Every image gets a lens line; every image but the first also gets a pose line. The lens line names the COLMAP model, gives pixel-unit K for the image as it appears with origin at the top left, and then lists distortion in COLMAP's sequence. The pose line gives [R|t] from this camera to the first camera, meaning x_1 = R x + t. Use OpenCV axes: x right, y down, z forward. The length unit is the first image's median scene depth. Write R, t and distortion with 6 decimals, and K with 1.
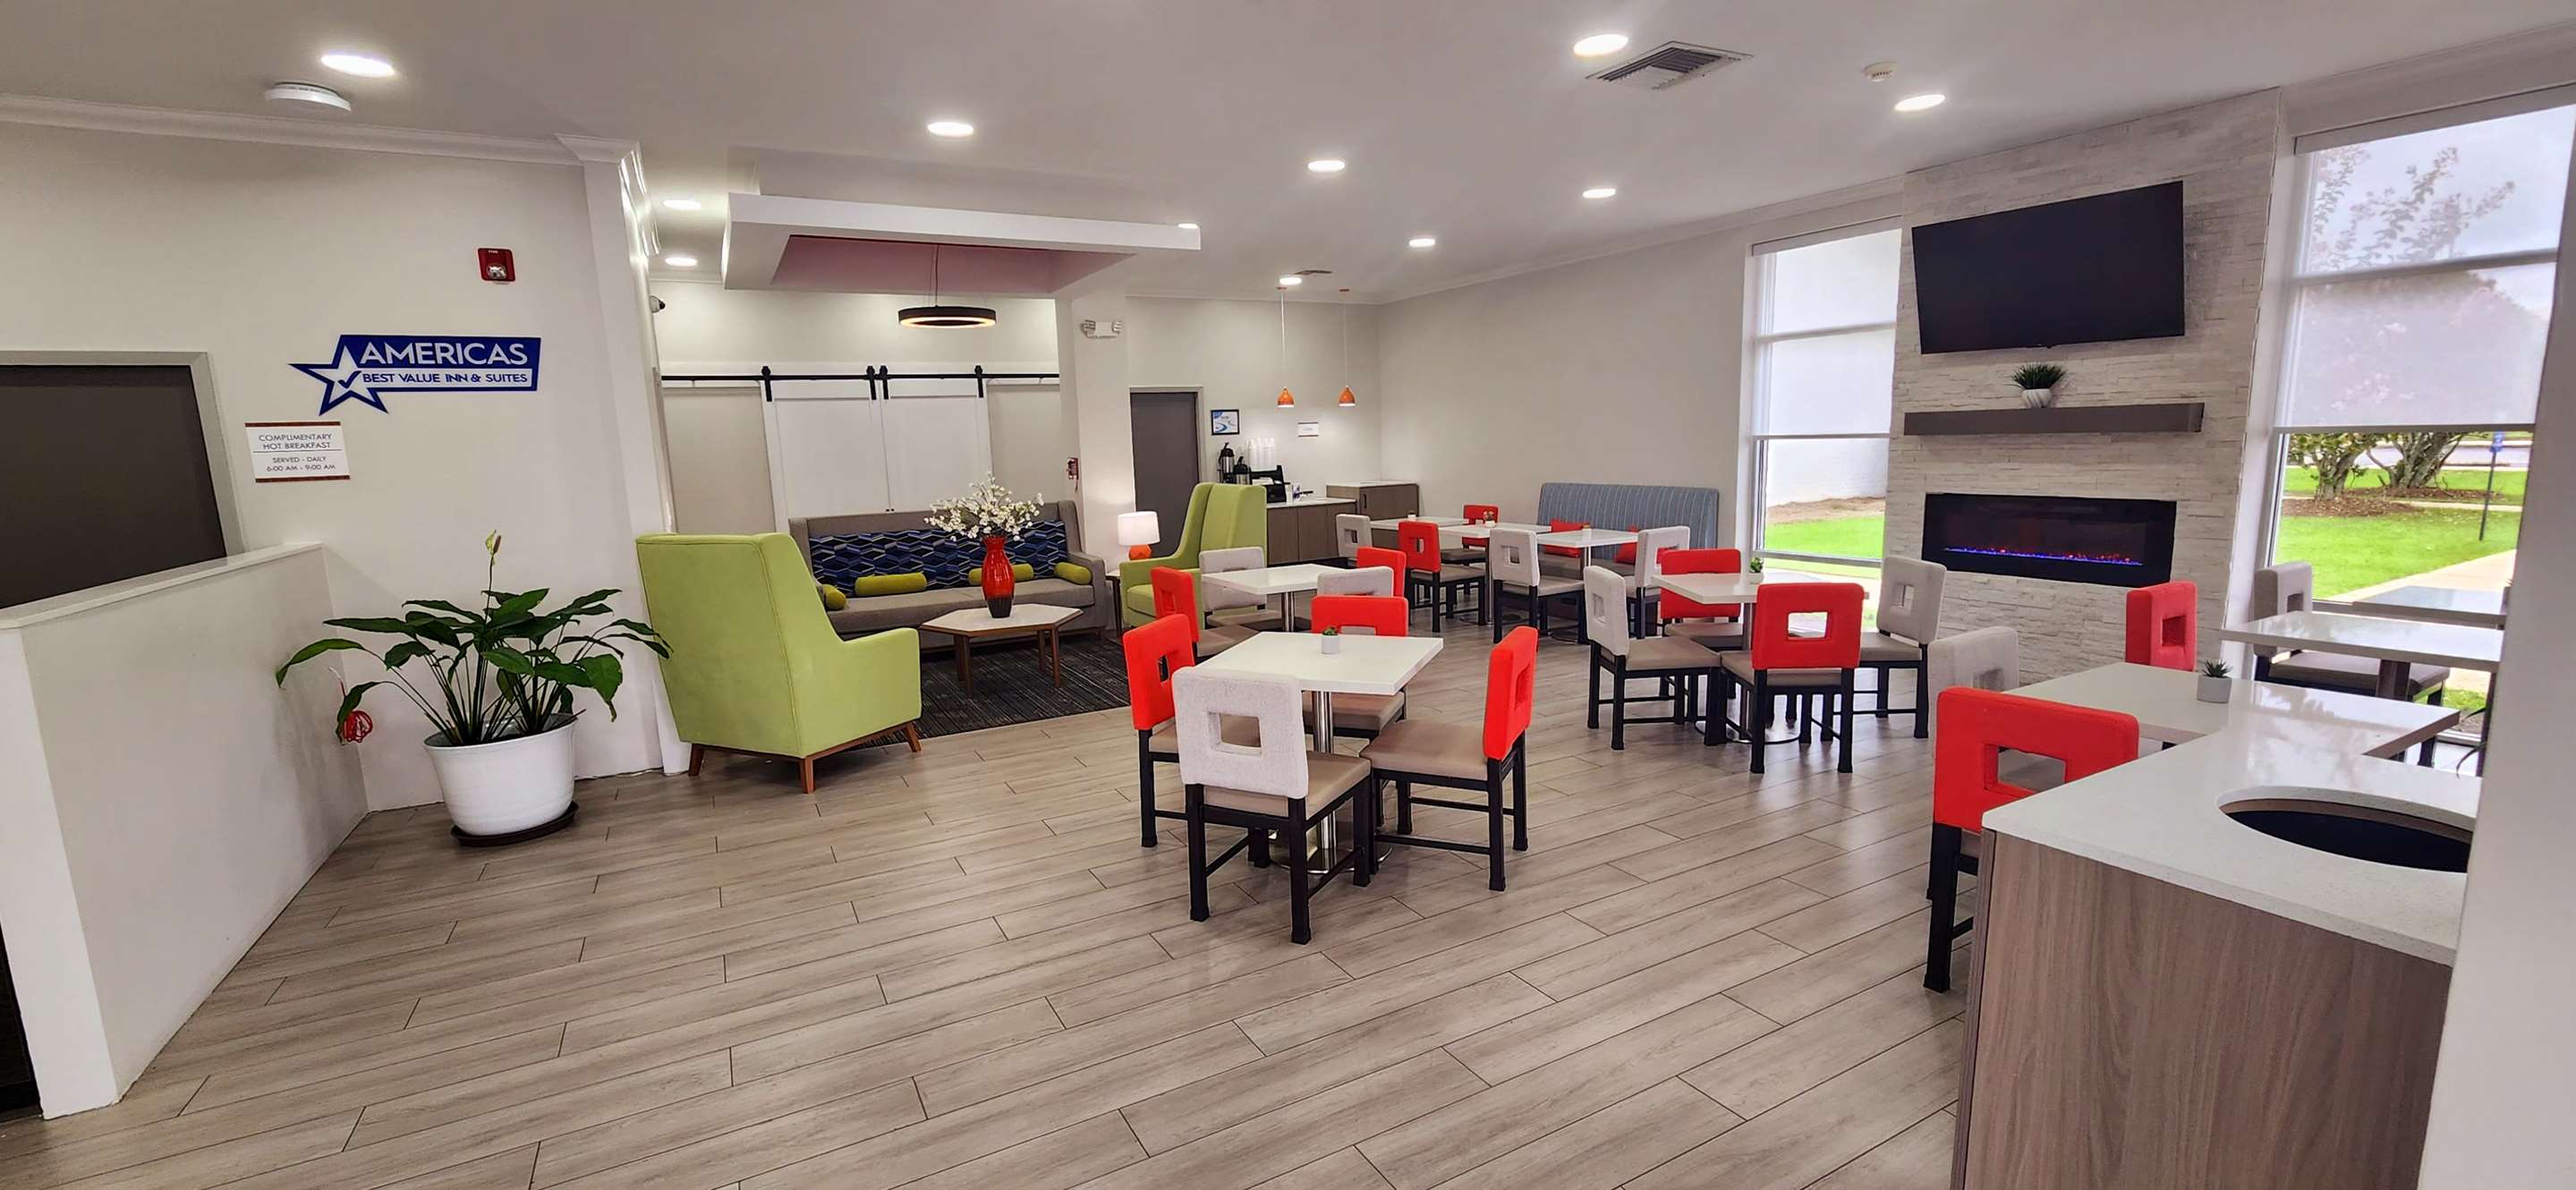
lens RADIAL K [[1053.5, 0, 1276.3], [0, 1053.5, 600.6], [0, 0, 1]] dist [0.000443, 0.000815]
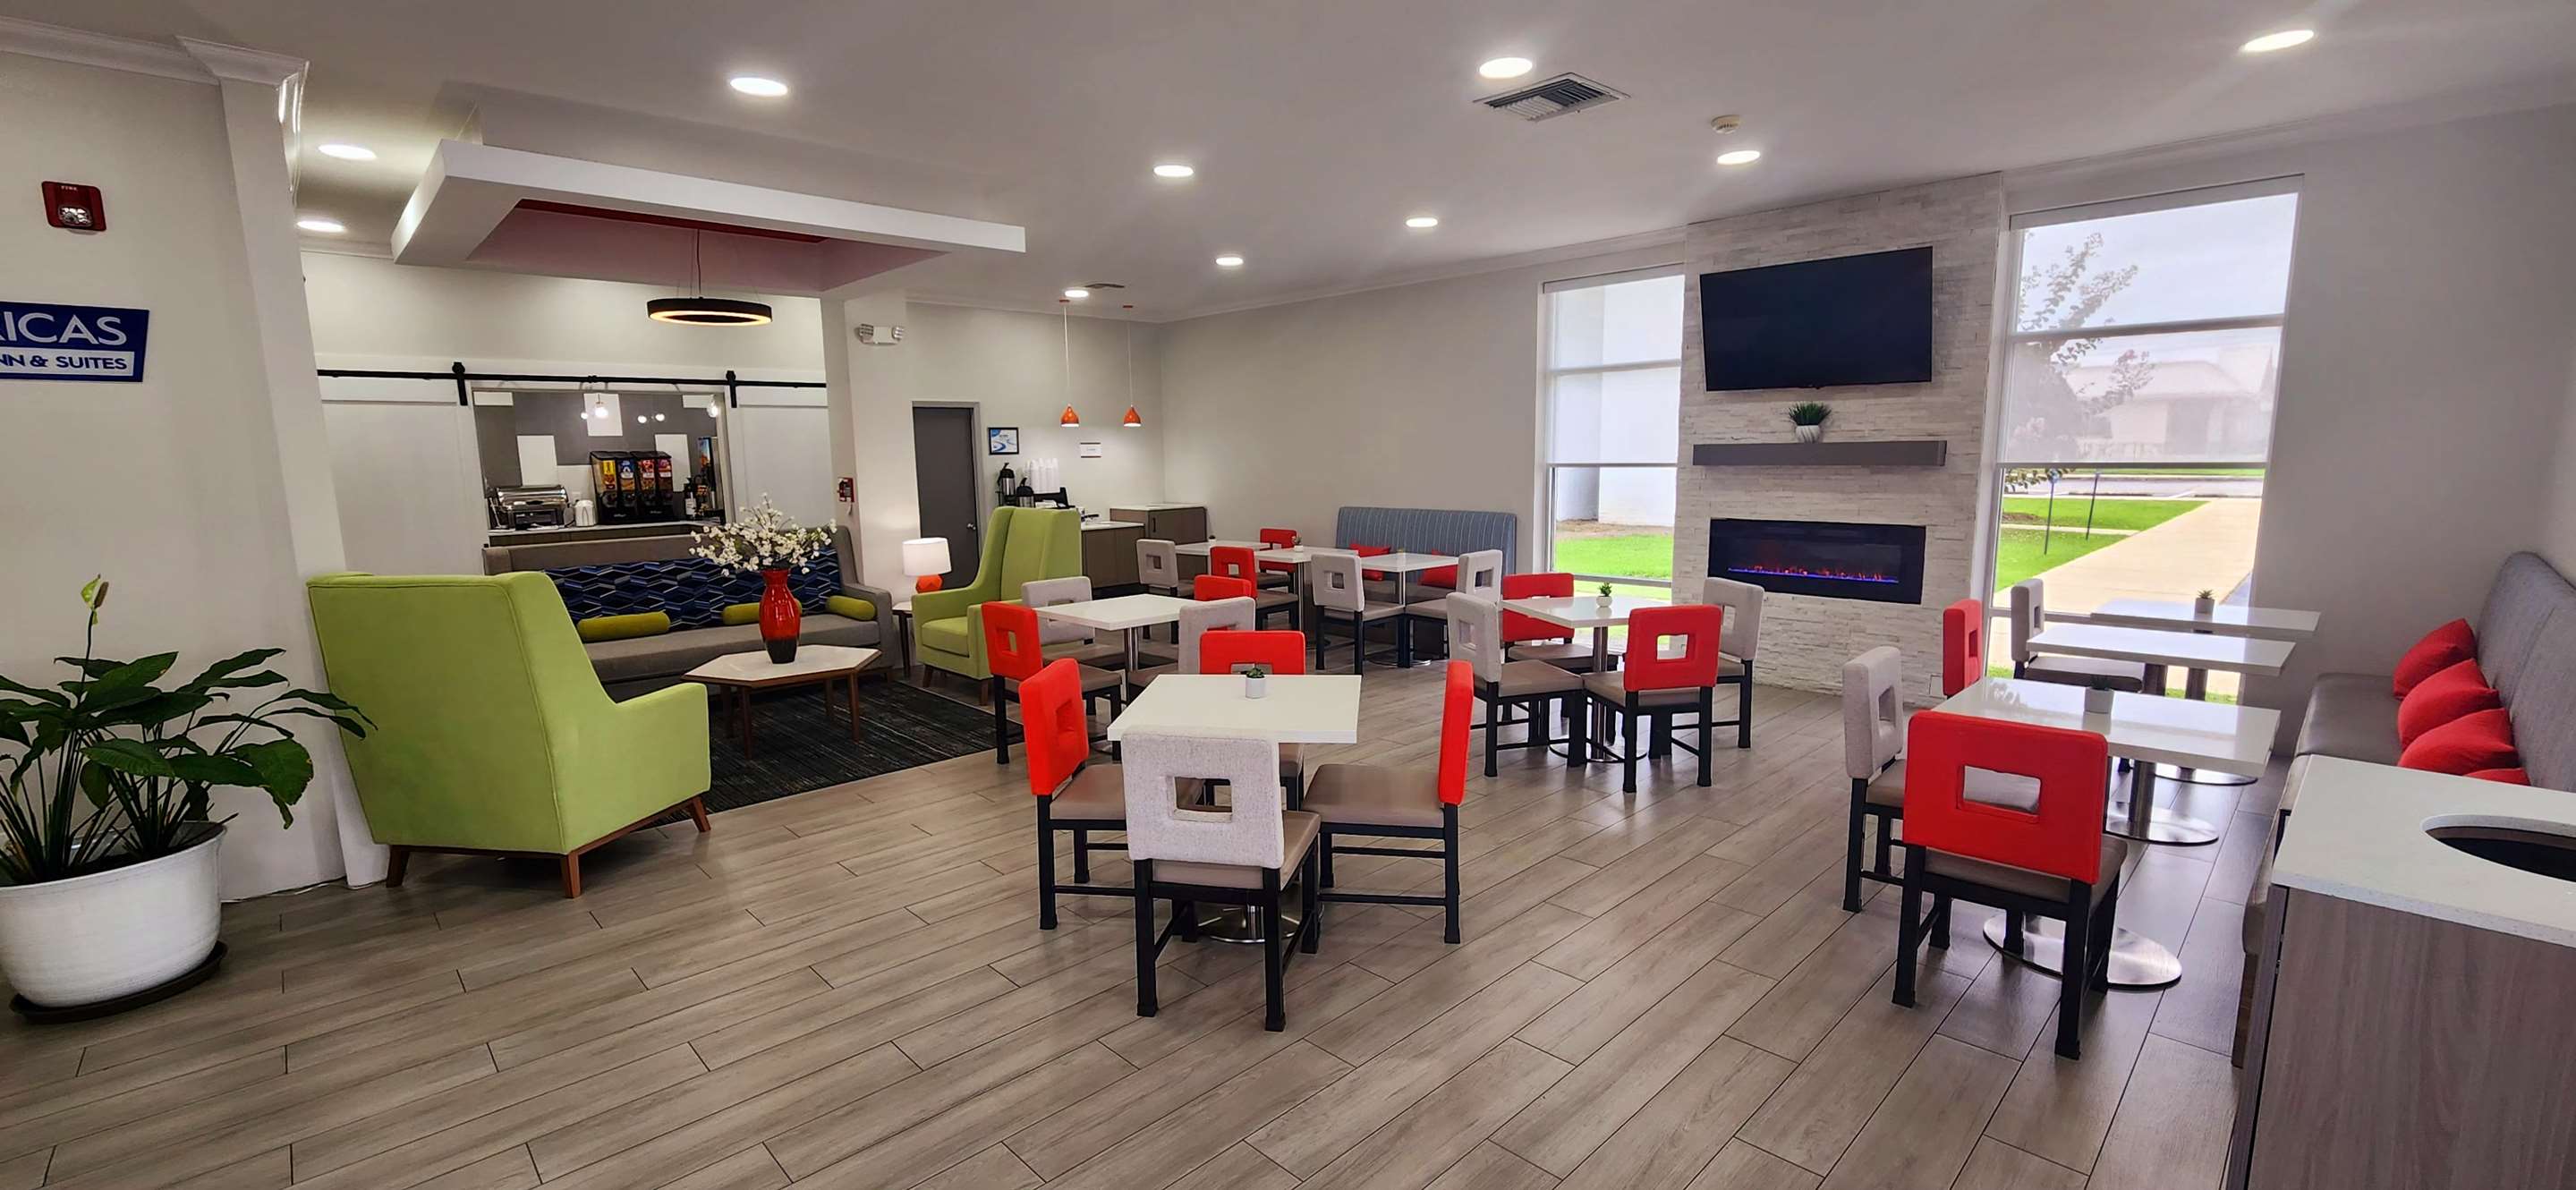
lens RADIAL K [[1053.5, 0, 1273.1], [0, 1053.5, 602.2], [0, 0, 1]] dist [0.000443, 0.000815]
pose [[0.965882, -0.021065, 0.258126, -0.126267], [0.025797, 0.999555, -0.014960, -0.013750], [-0.257696, 0.021108, 0.965995, 0.085758]]
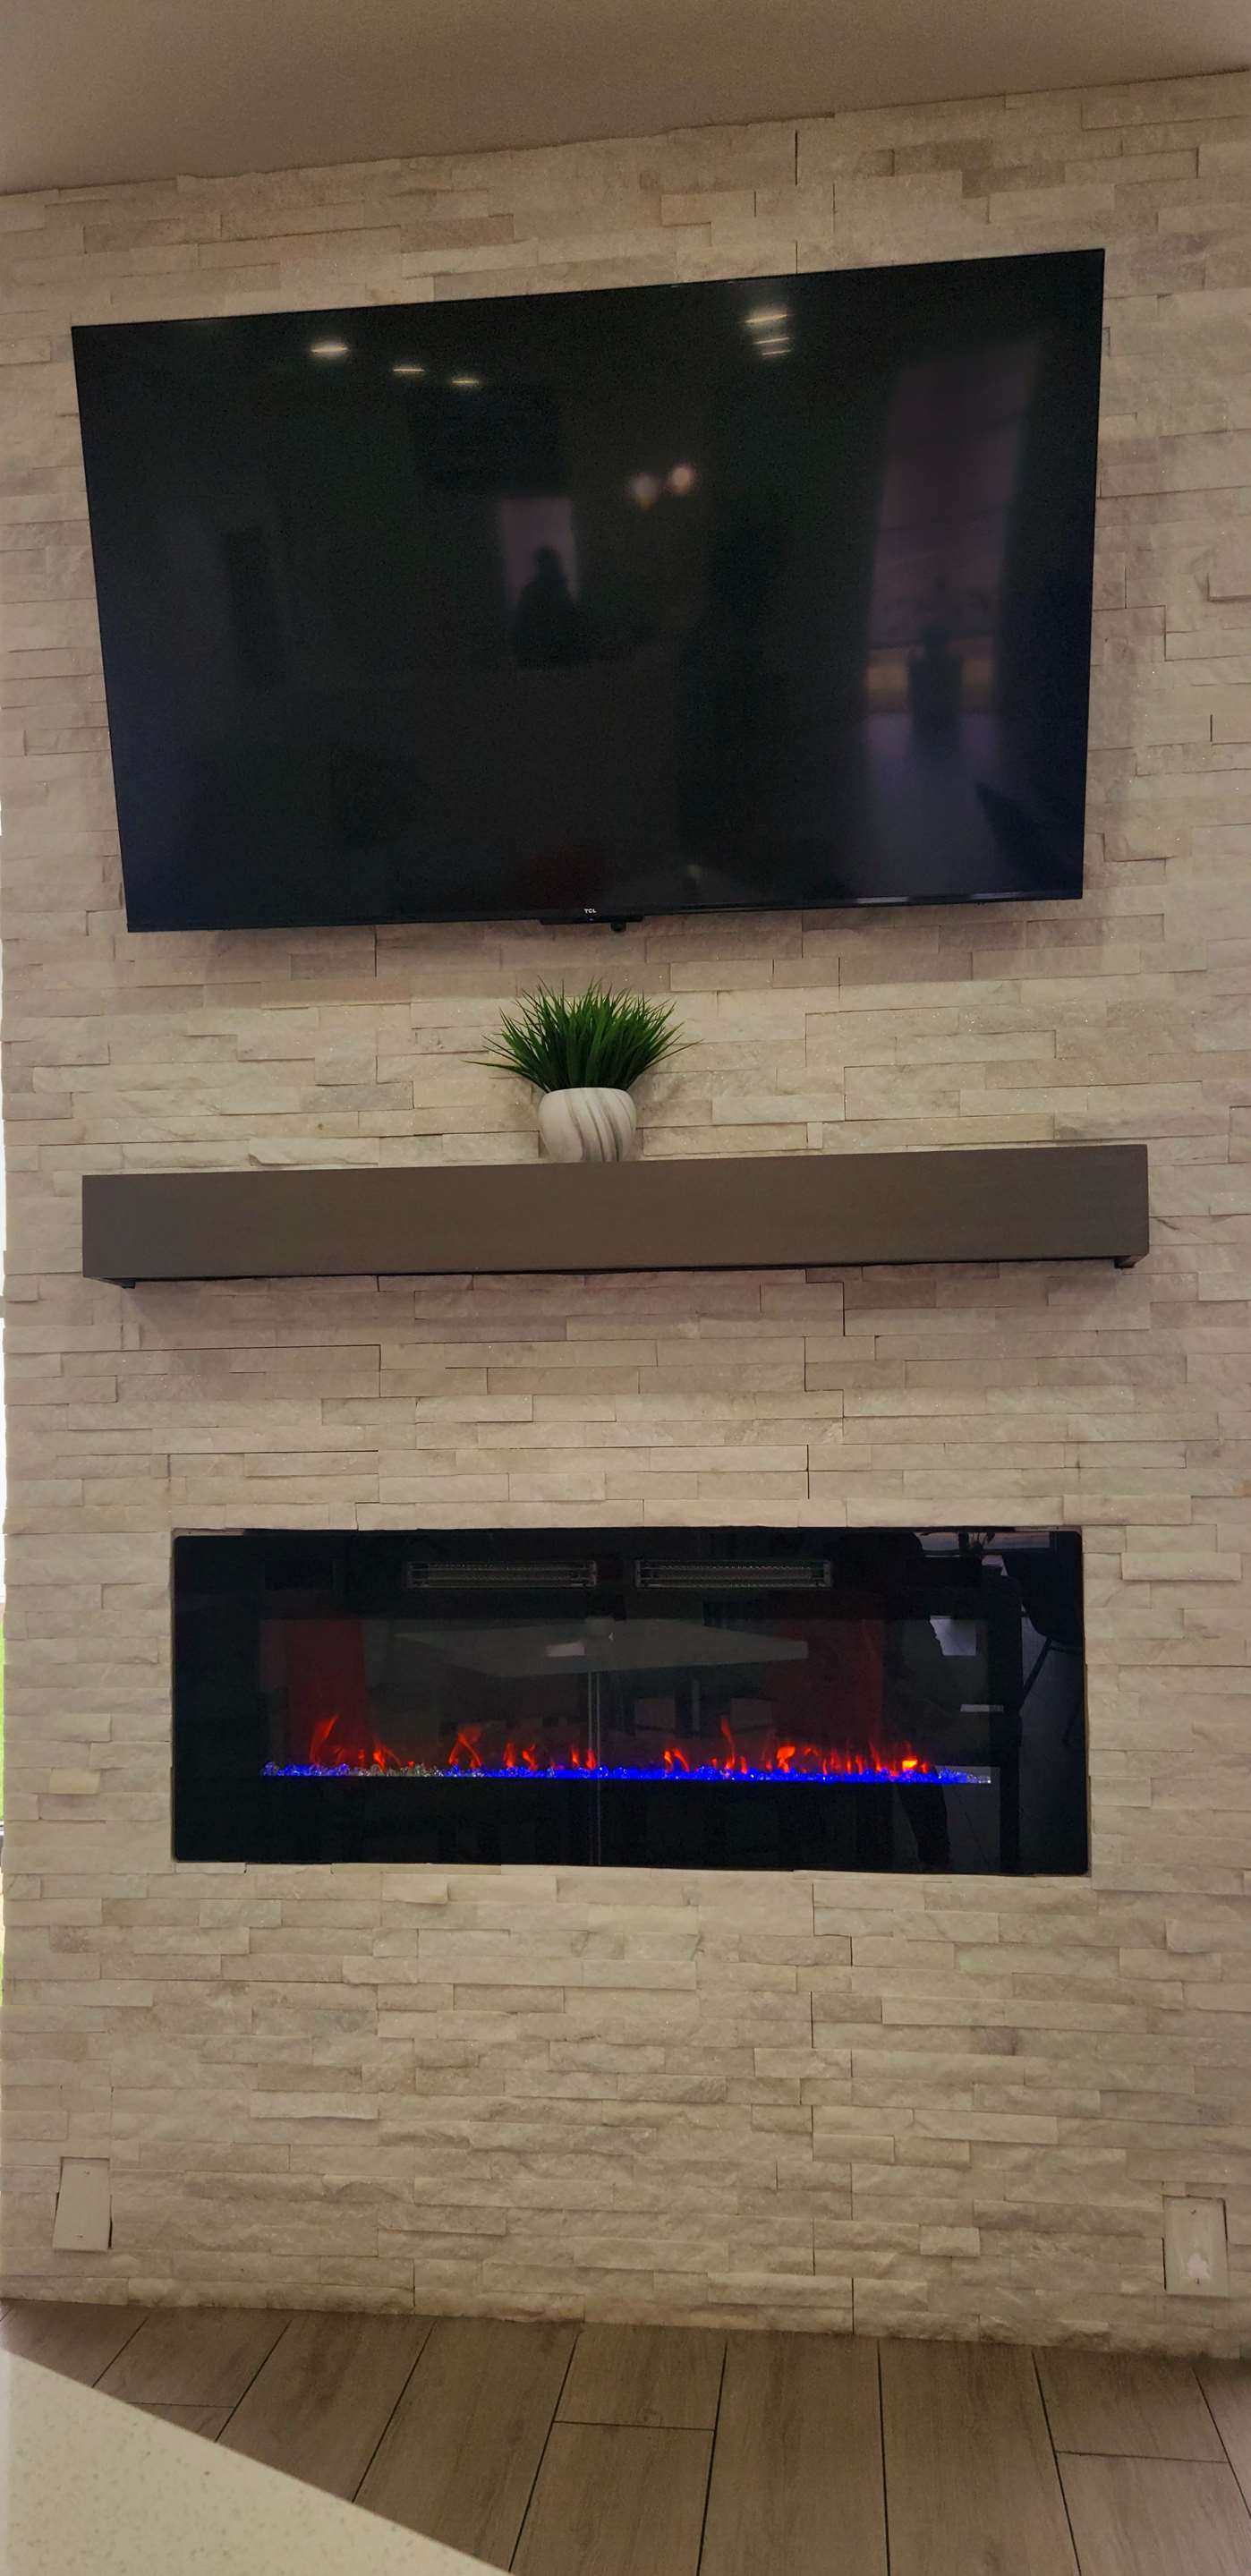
lens RADIAL K [[1914.2, 0, 586.1], [0, 1914.2, 1410.6], [0, 0, 1]] dist [0.058662, -0.009501]
pose [[0.584668, 0.043583, 0.810101, 0.403793], [0.118257, 0.983312, -0.138250, -0.073808], [-0.802607, 0.176631, 0.569757, 0.844521]]
